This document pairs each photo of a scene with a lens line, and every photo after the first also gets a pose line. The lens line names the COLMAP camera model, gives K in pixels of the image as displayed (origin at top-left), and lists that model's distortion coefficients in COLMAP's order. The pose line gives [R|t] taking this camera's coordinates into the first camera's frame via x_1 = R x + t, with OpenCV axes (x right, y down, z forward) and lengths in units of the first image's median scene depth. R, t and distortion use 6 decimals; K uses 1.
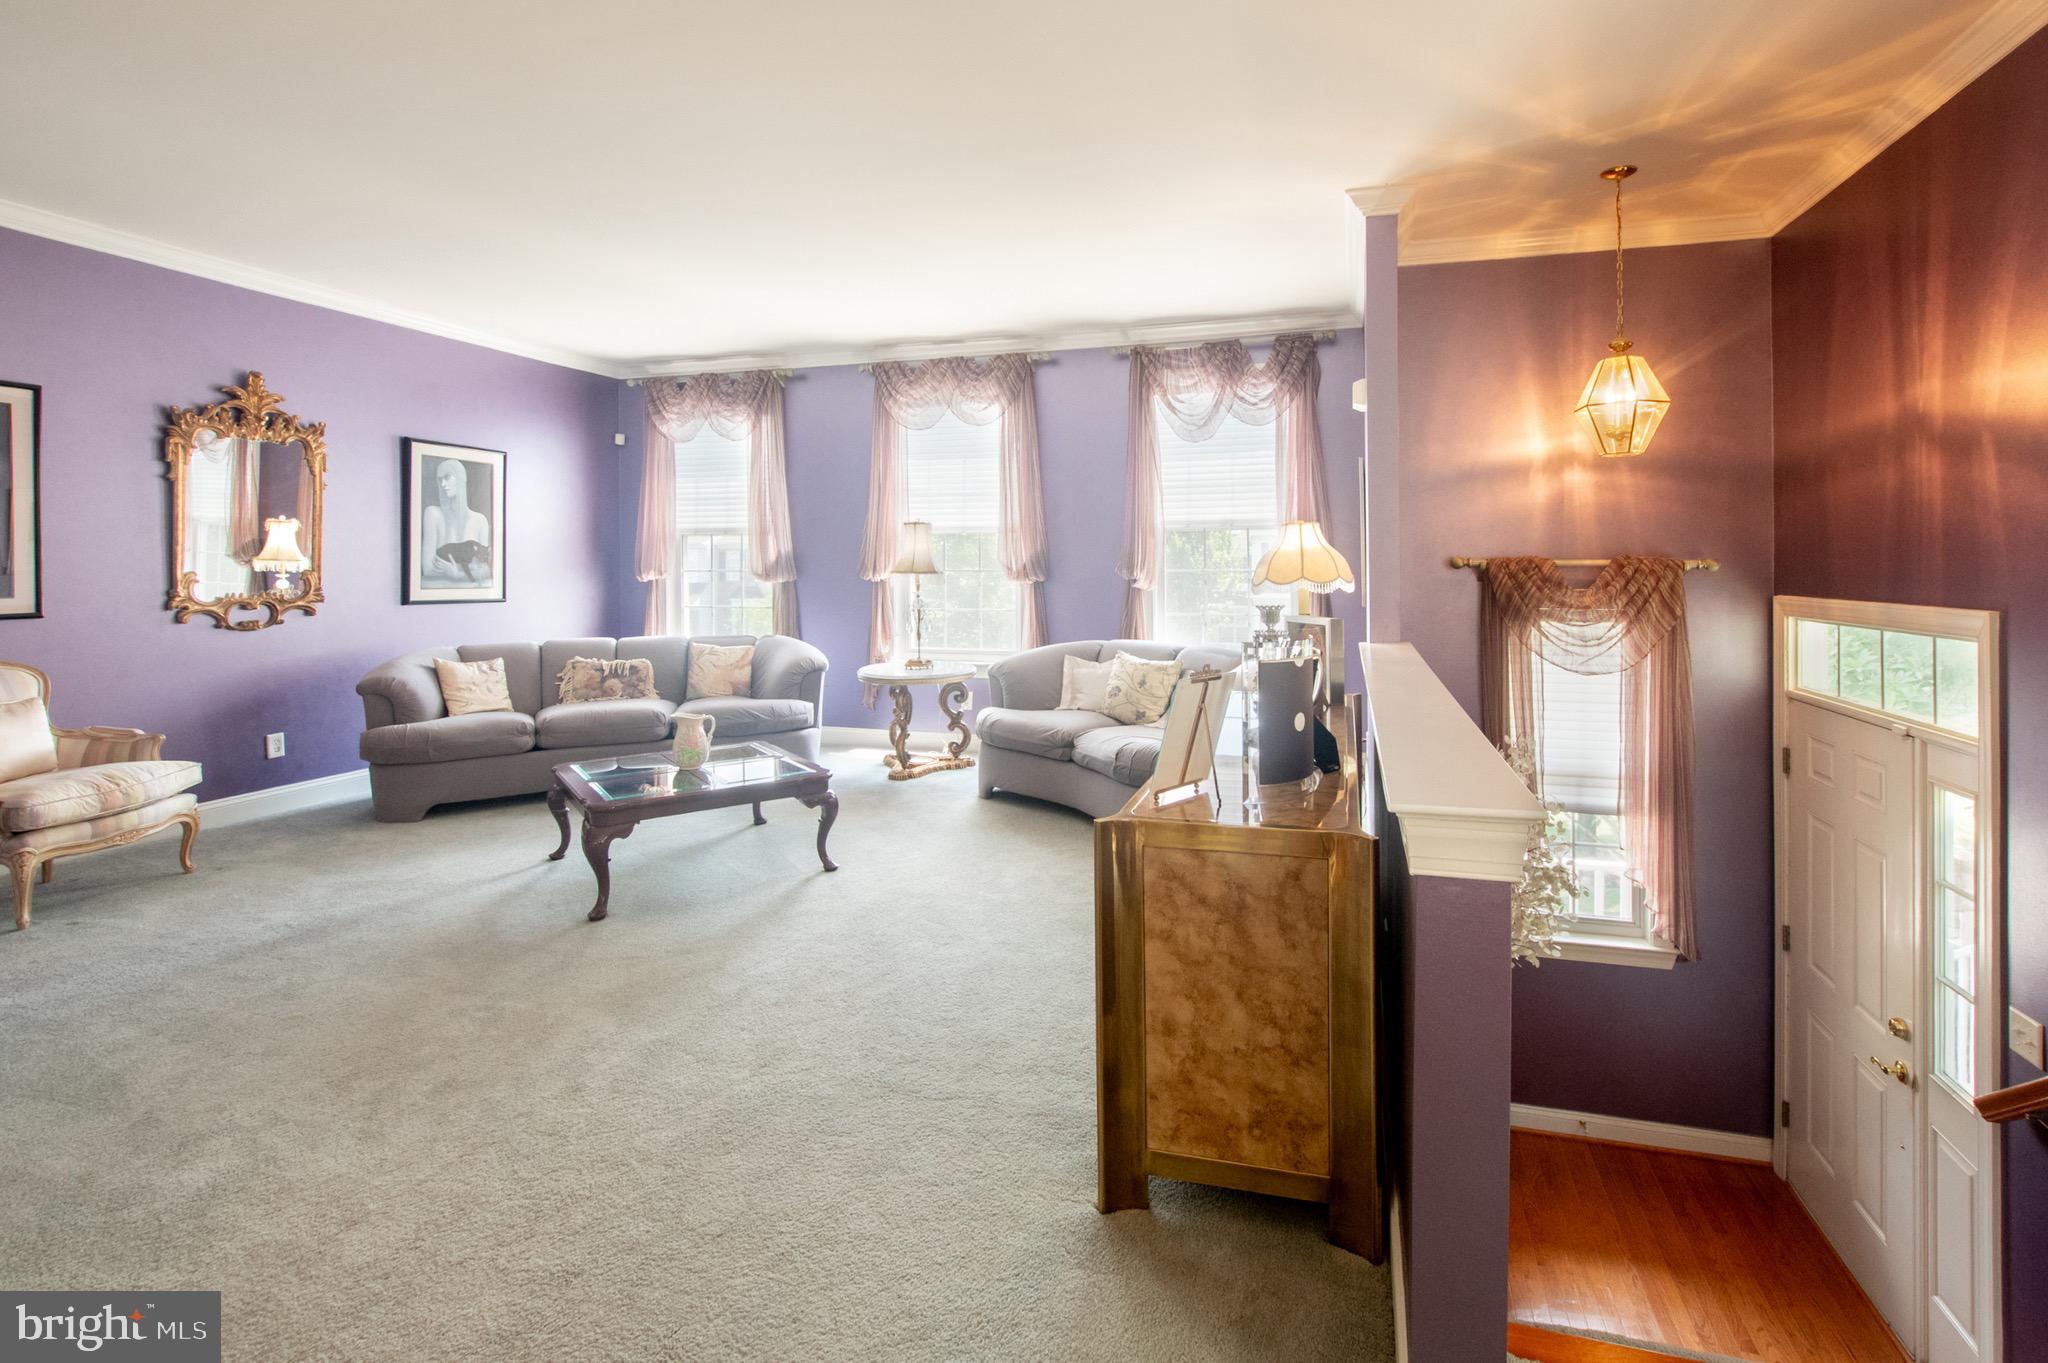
lens RADIAL K [[917.2, 0, 1020.4], [0, 917.2, 563.2], [0, 0, 1]] dist [-0.011624, 0.002674]
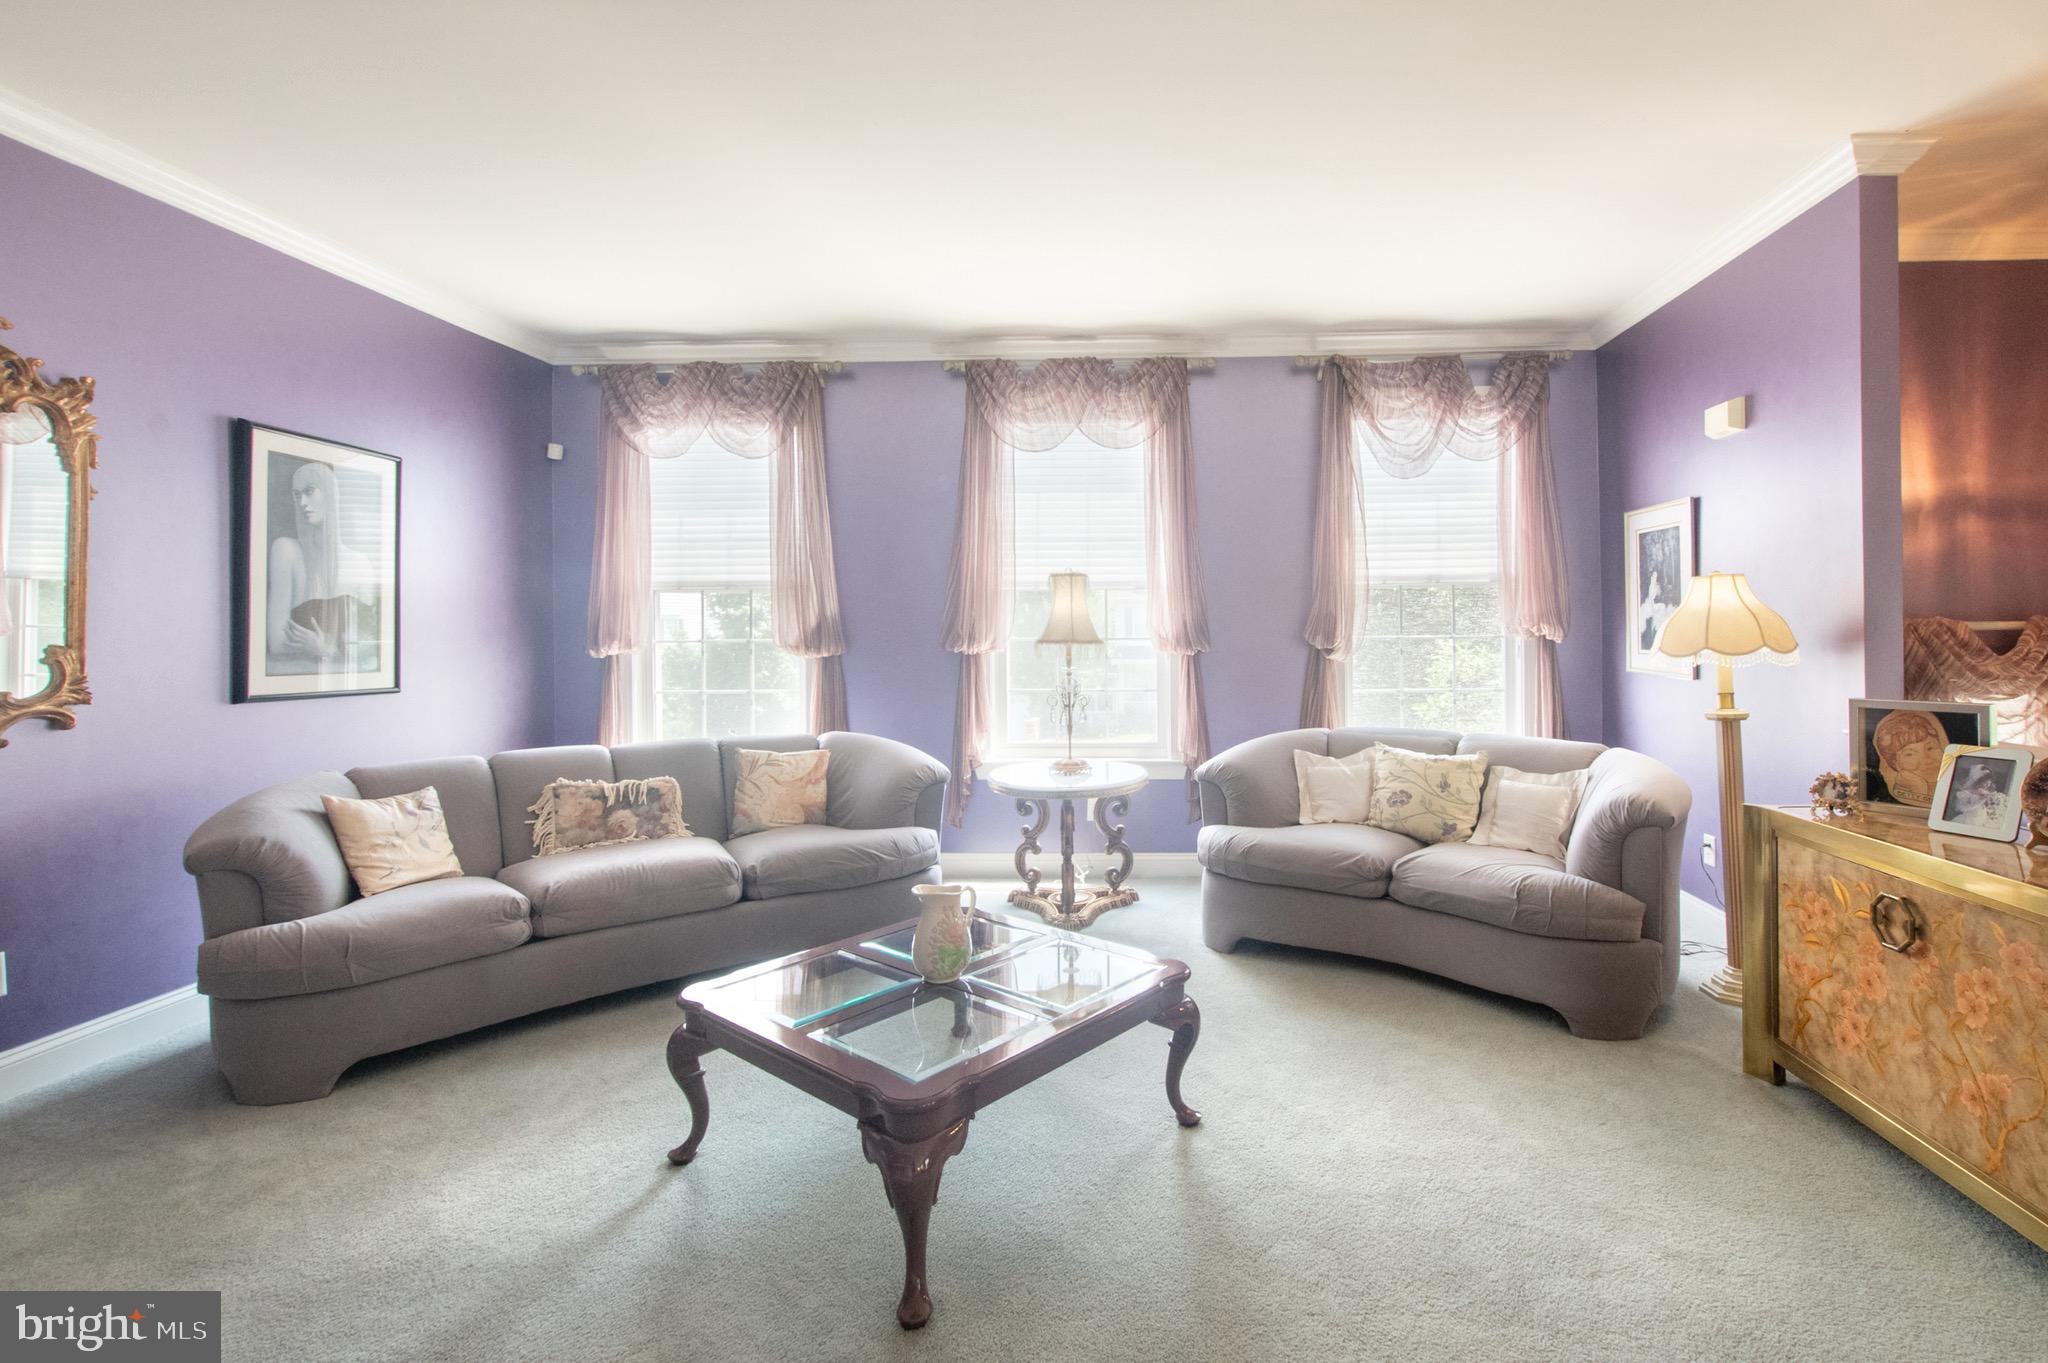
lens RADIAL K [[917.2, 0, 1040.2], [0, 917.2, 626.7], [0, 0, 1]] dist [-0.011624, 0.002674]
pose [[0.965853, -0.002751, 0.259077, -0.325851], [0.003878, 0.999985, -0.003840, 0.000375], [-0.259063, 0.004714, 0.965849, 0.297798]]
